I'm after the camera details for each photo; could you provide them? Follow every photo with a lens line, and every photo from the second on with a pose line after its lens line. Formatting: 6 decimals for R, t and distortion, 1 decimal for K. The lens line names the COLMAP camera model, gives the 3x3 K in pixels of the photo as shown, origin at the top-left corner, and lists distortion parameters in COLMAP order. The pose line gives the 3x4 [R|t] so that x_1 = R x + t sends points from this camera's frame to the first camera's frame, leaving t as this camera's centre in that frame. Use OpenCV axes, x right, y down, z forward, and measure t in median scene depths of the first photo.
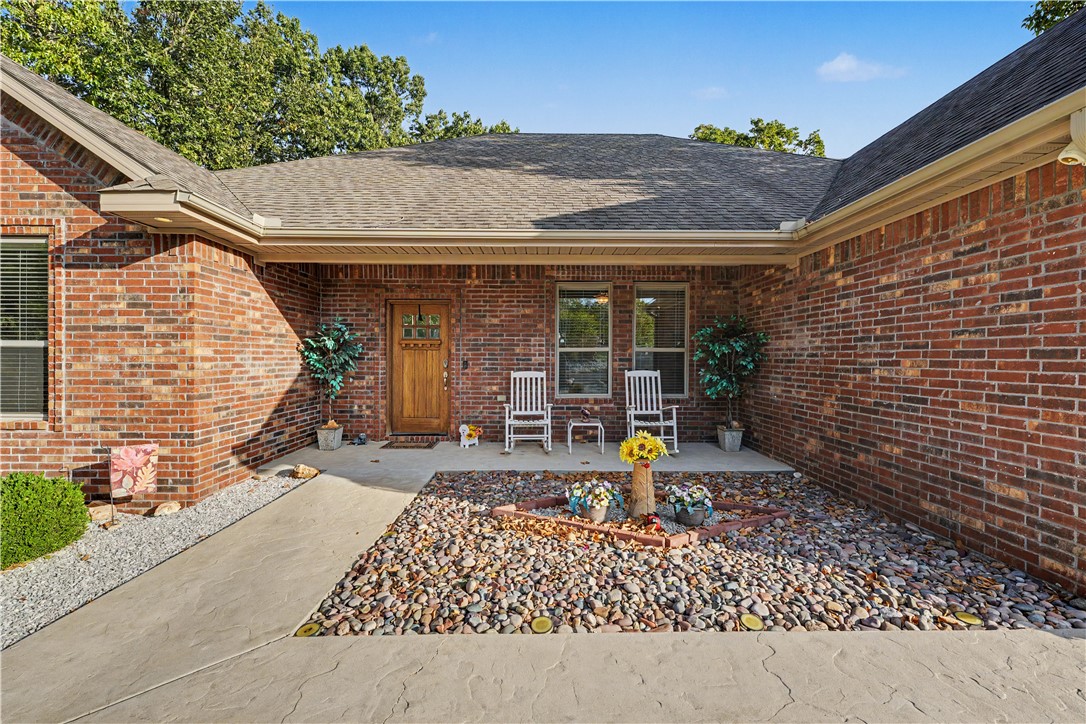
lens RADIAL K [[439.2, 0, 542.1], [0, 439.2, 358.4], [0, 0, 1]] dist [-0.001417, -0.000227]
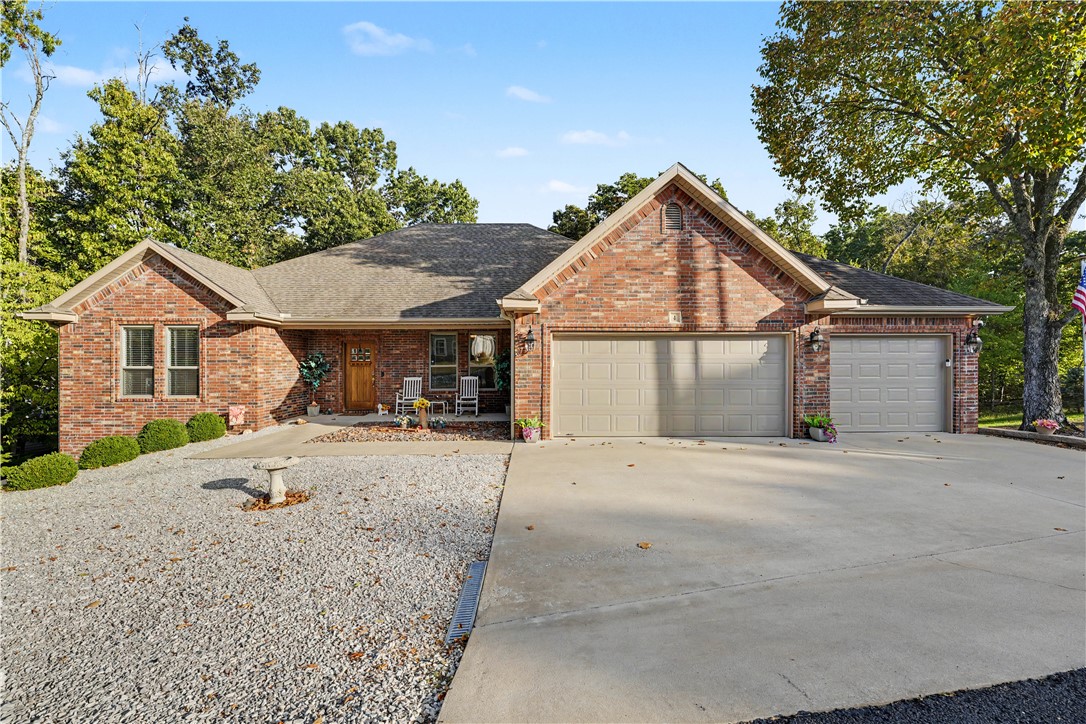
lens RADIAL K [[451.9, 0, 543.0], [0, 451.9, 362.0], [0, 0, 1]] dist [-0.001552, -0.000152]
pose [[0.999977, -0.006317, -0.002411, 0.859257], [0.006303, 0.999964, -0.005633, -0.037989], [0.002446, 0.005618, 0.999981, -1.597519]]
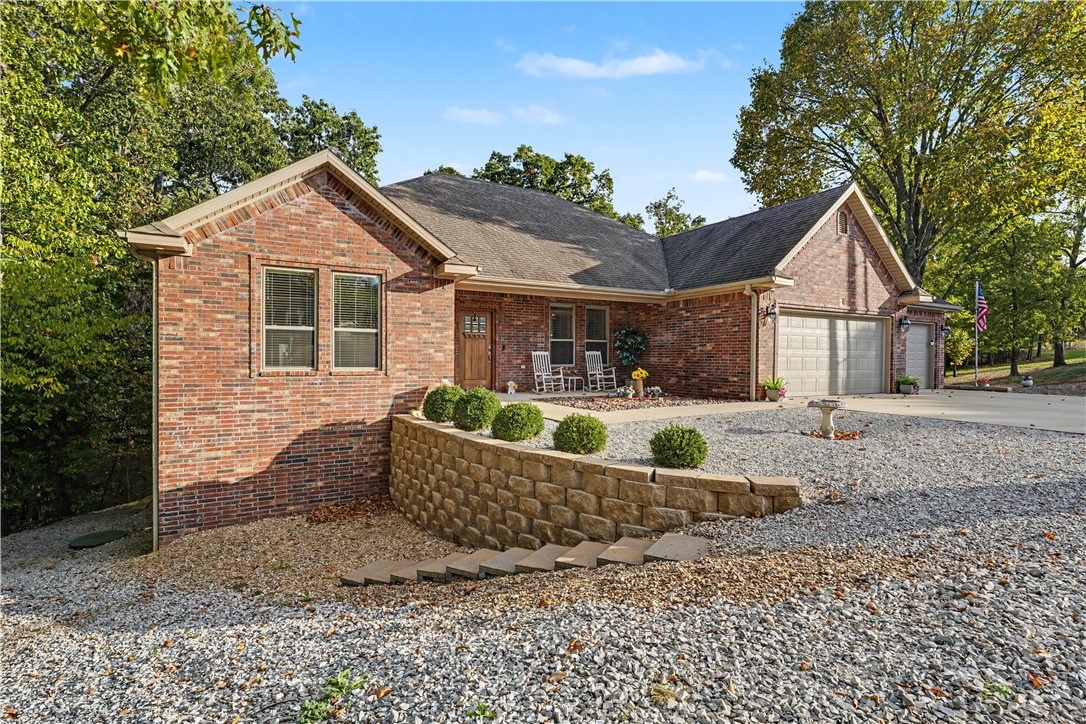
lens RADIAL K [[528.5, 0, 543.0], [0, 528.5, 362.0], [0, 0, 1]] dist [-0.000272, -0.000081]
pose [[0.874553, -0.002886, 0.484922, -1.634036], [-0.000325, 0.999979, 0.006537, 0.089091], [-0.484931, -0.005875, 0.874533, -1.381746]]
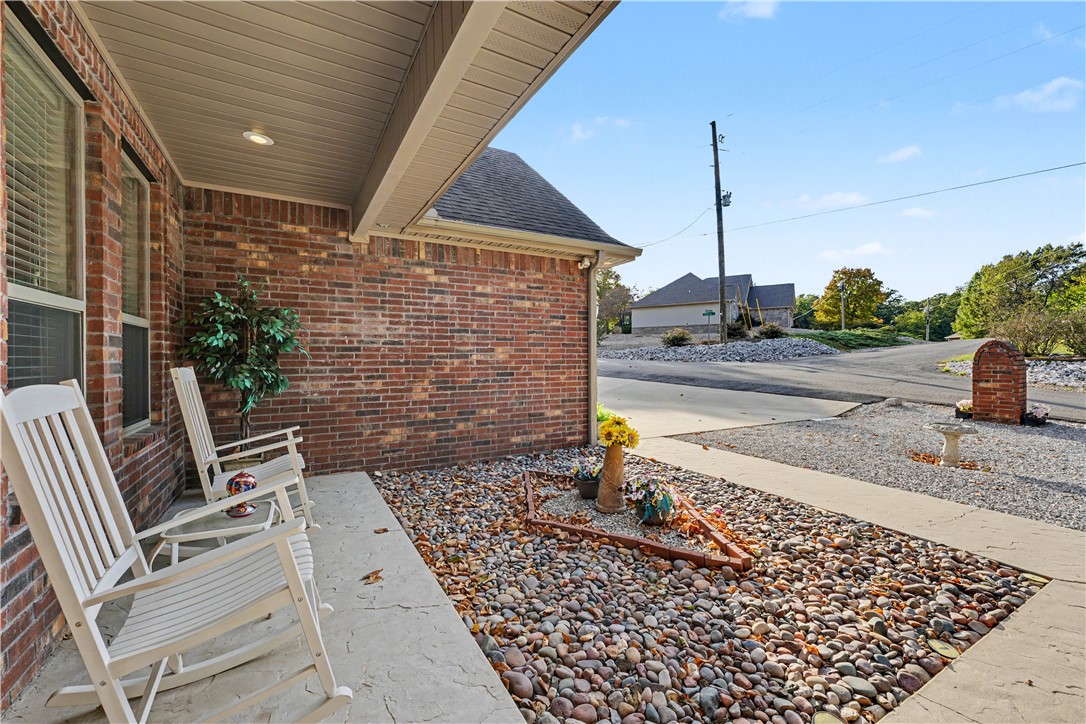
lens RADIAL K [[439.2, 0, 542.1], [0, 439.2, 358.4], [0, 0, 1]] dist [-0.001417, -0.000227]
pose [[-0.485623, -0.001744, 0.874166, -0.453837], [0.005515, 0.999972, 0.005059, 0.027636], [-0.874151, 0.007278, -0.485600, 1.360456]]
